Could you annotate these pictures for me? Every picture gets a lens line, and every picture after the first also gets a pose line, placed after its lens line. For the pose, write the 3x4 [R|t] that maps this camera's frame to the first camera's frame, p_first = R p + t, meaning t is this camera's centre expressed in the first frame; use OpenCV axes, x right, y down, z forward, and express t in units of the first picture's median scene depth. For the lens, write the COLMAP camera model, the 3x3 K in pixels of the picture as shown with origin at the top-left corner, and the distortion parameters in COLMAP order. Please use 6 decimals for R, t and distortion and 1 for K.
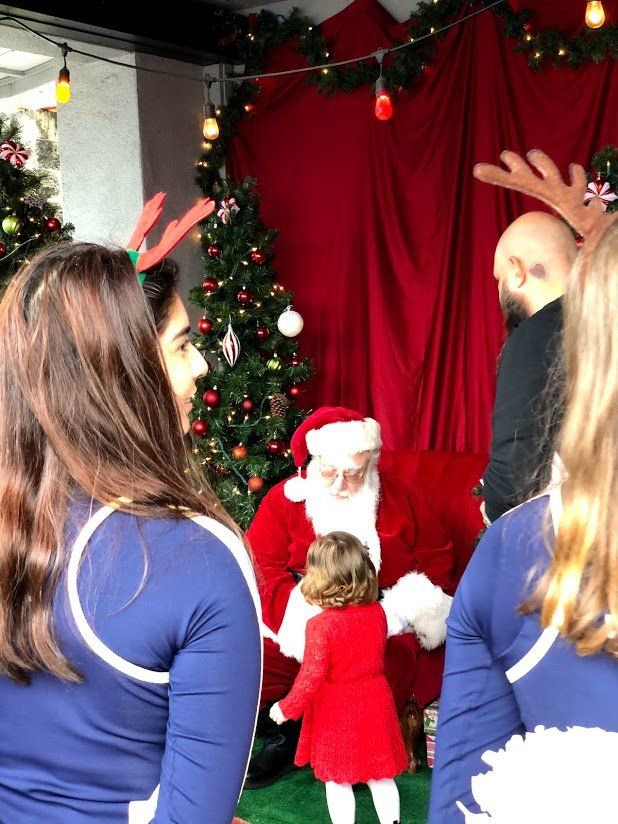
lens RADIAL K [[1219.7, 0, 306.5], [0, 1219.7, 342.6], [0, 0, 1]] dist [0.194493, -0.051957]
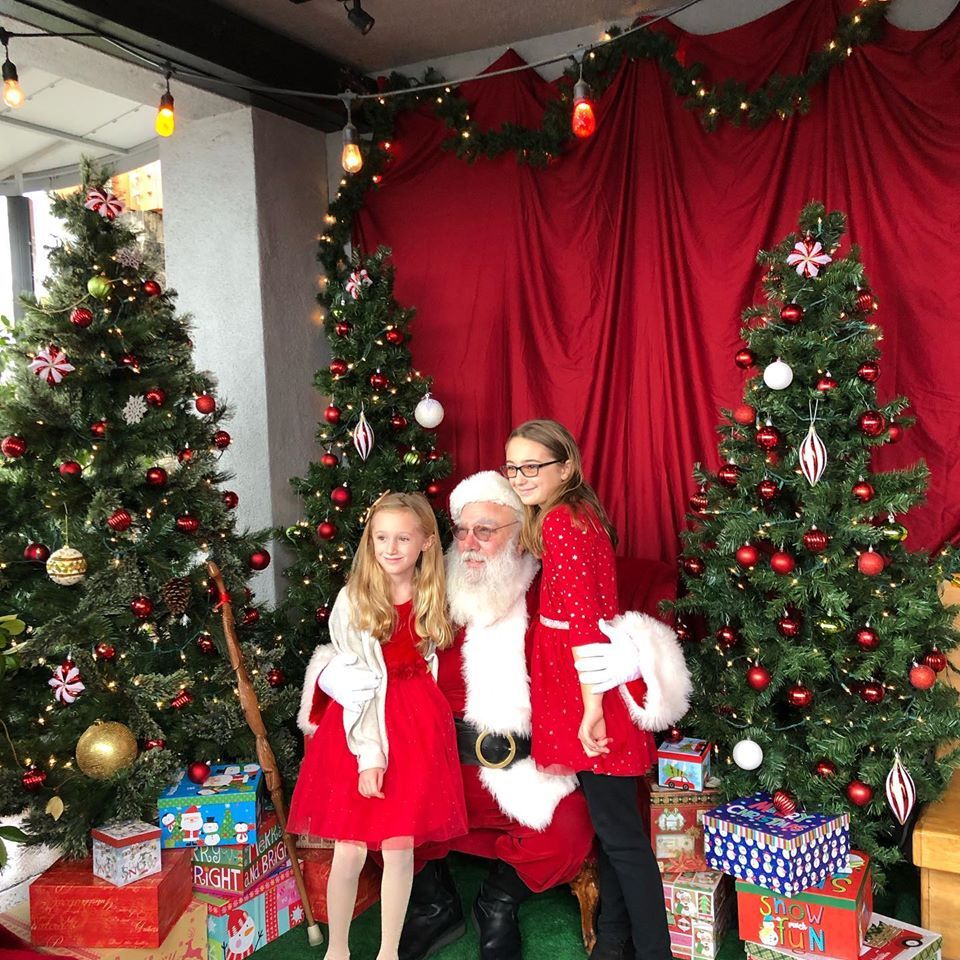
lens RADIAL K [[1054.1, 0, 512.0], [0, 1054.1, 457.3], [0, 0, 1]] dist [0.117060, -0.246687]
pose [[0.993816, 0.003185, 0.110995, -0.039393], [-0.003689, 0.999984, 0.004331, 0.013381], [-0.110979, -0.004713, 0.993812, 0.234175]]
